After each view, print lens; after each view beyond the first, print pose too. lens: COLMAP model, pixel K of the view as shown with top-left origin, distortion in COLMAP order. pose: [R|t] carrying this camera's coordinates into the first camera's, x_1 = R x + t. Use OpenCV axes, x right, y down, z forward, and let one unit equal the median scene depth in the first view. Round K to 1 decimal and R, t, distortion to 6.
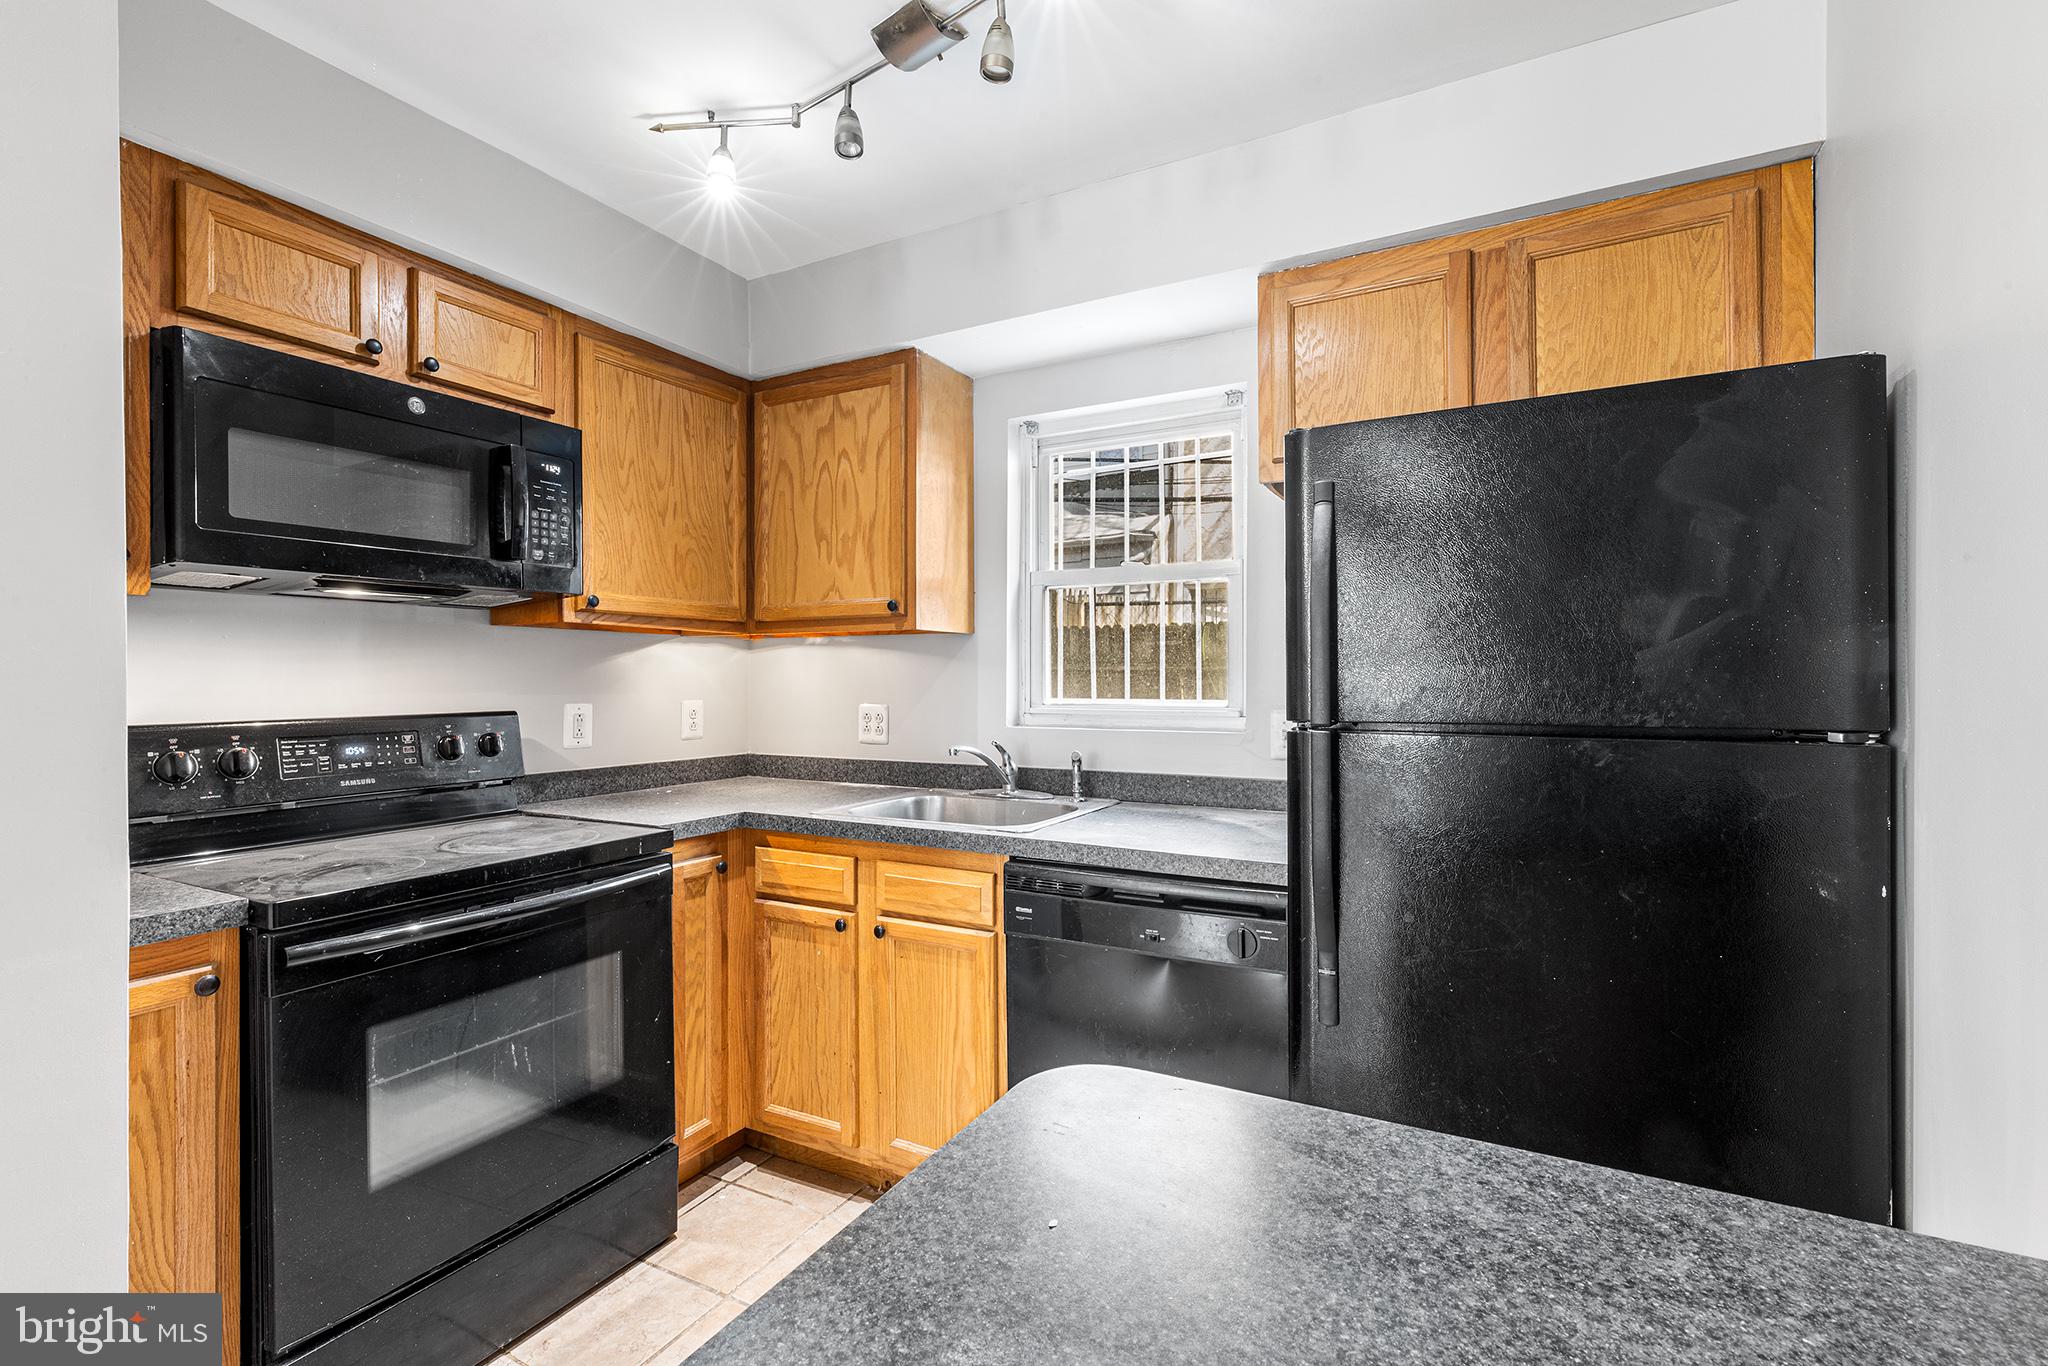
lens RADIAL K [[916.1, 0, 1029.1], [0, 916.1, 682.5], [0, 0, 1]] dist [0.003370, -0.000646]
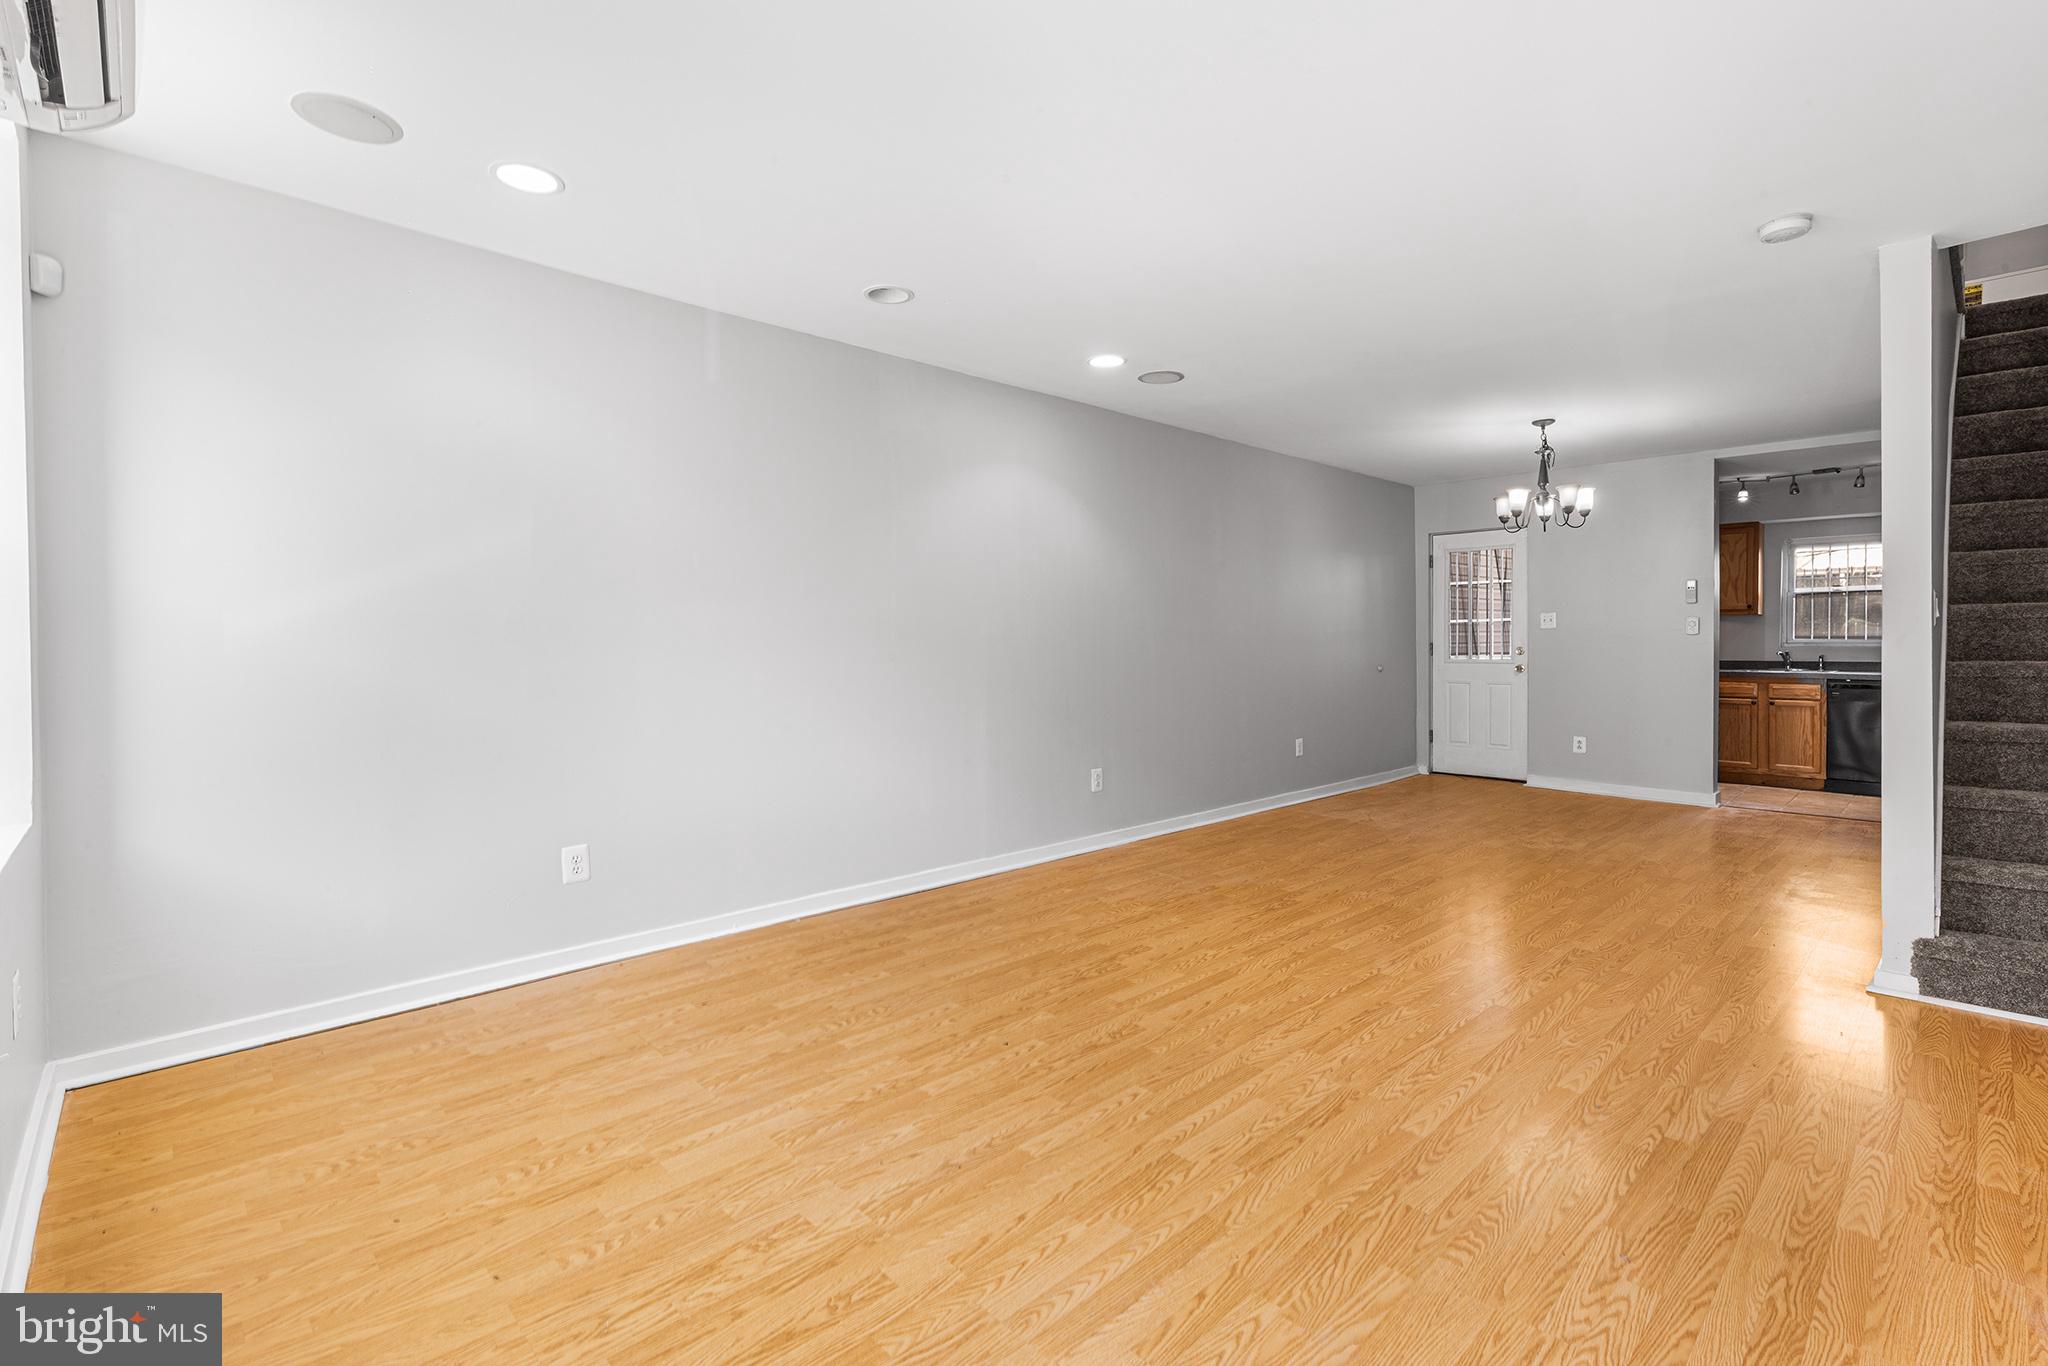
lens RADIAL K [[916.1, 0, 1079.7], [0, 916.1, 654.2], [0, 0, 1]] dist [0.003370, -0.000646]
pose [[0.968259, -0.000824, -0.249949, -1.738596], [0.003610, 0.999936, 0.010686, 0.040004], [0.249924, -0.011249, 0.968200, -2.844144]]
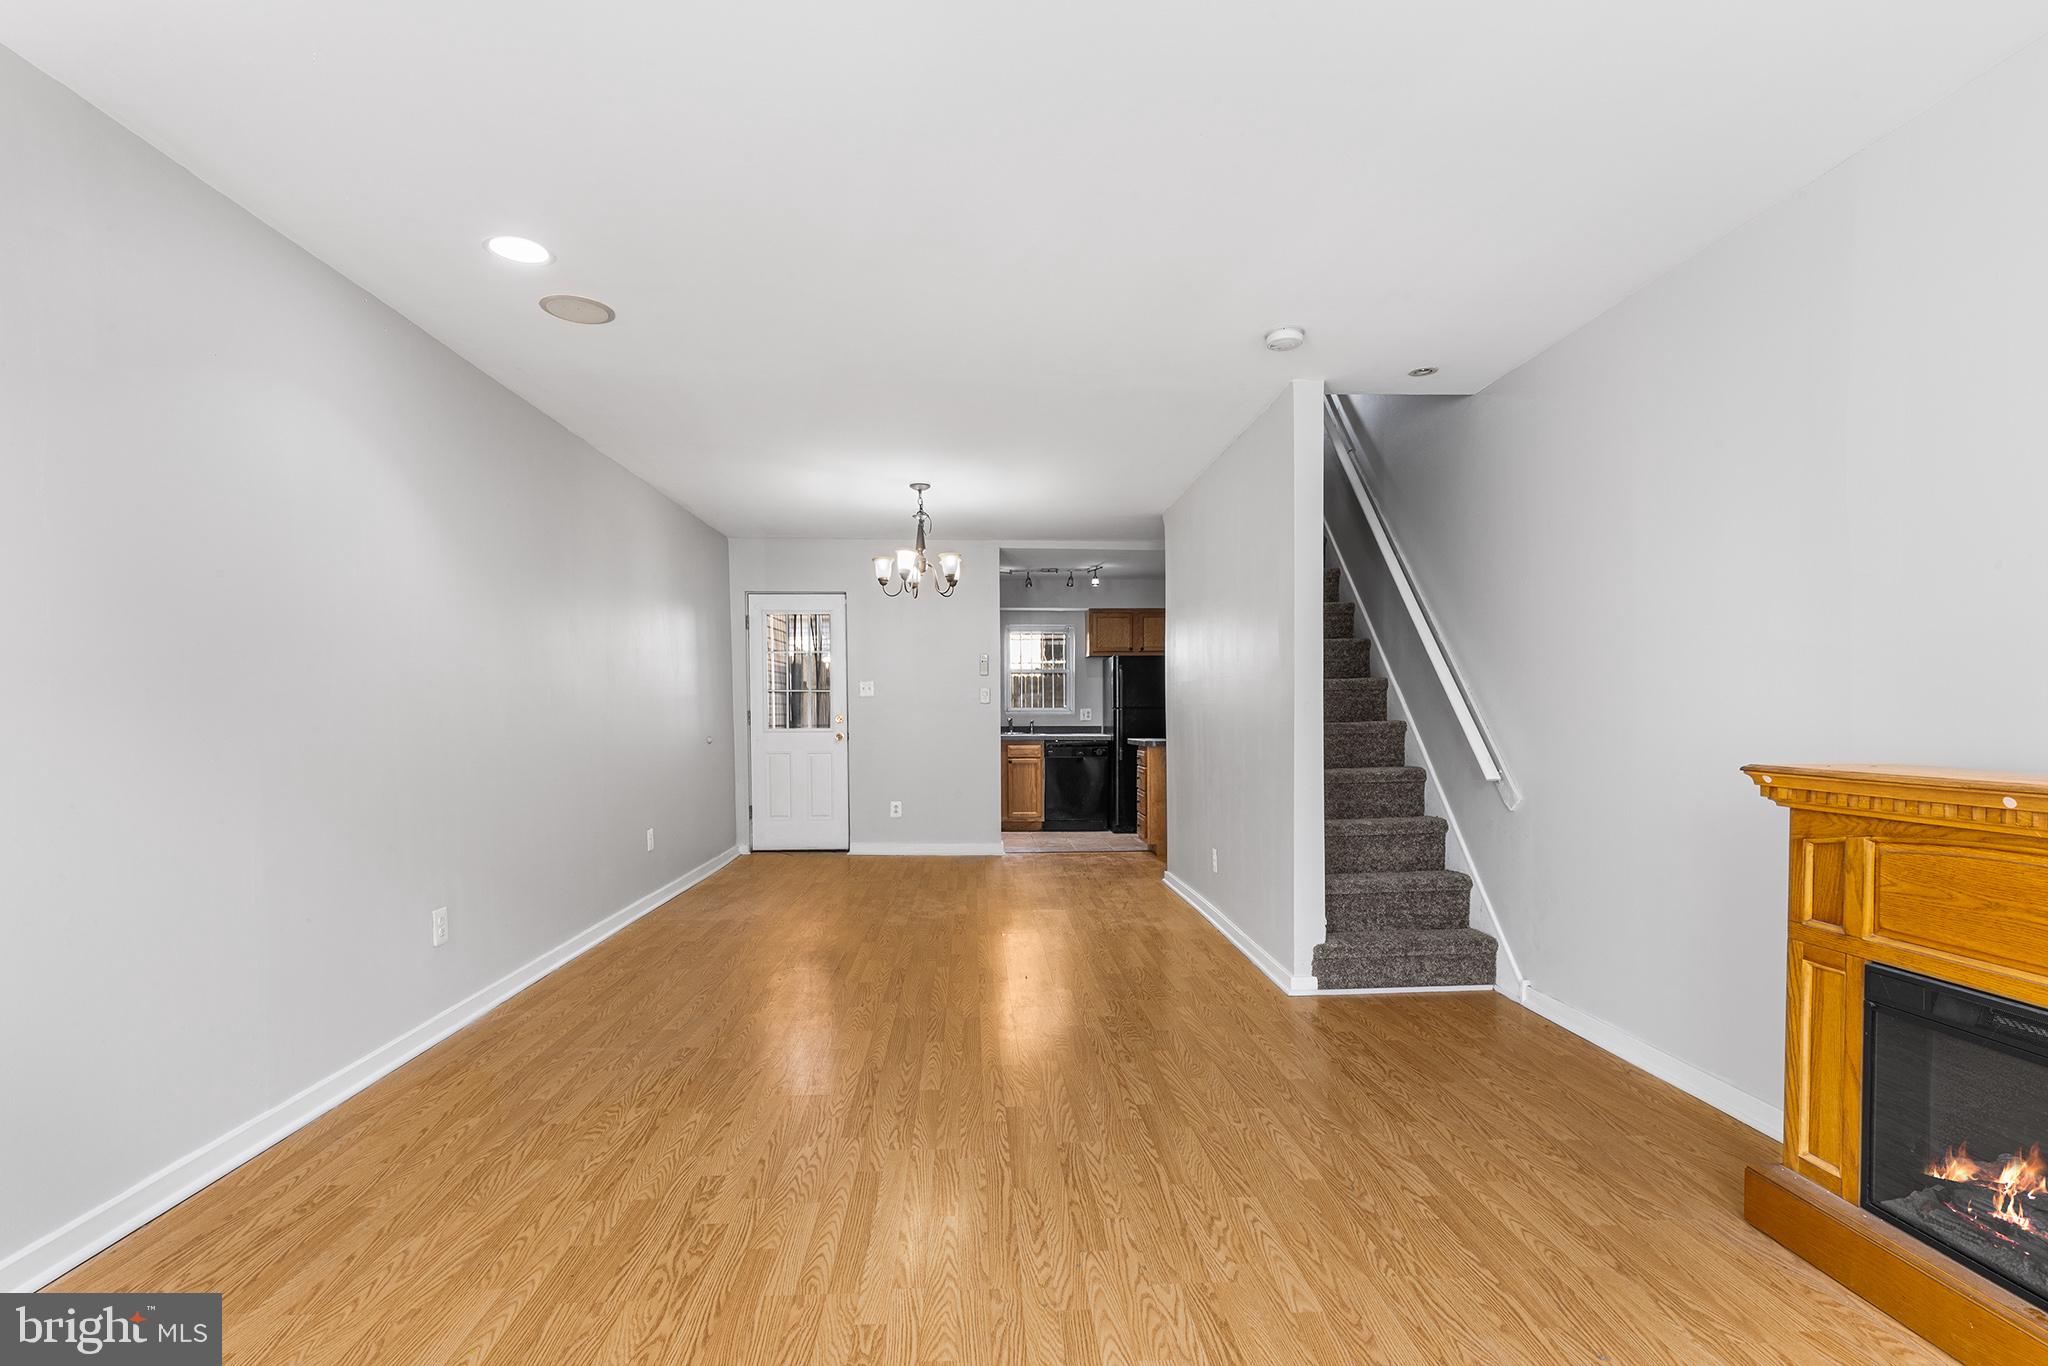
lens RADIAL K [[916.1, 0, 1027.8], [0, 916.1, 755.7], [0, 0, 1]] dist [0.003370, -0.000646]
pose [[0.841365, -0.029551, 0.539658, -2.211840], [0.003220, 0.998760, 0.049672, 0.039299], [-0.540457, -0.040055, 0.840417, -2.380502]]
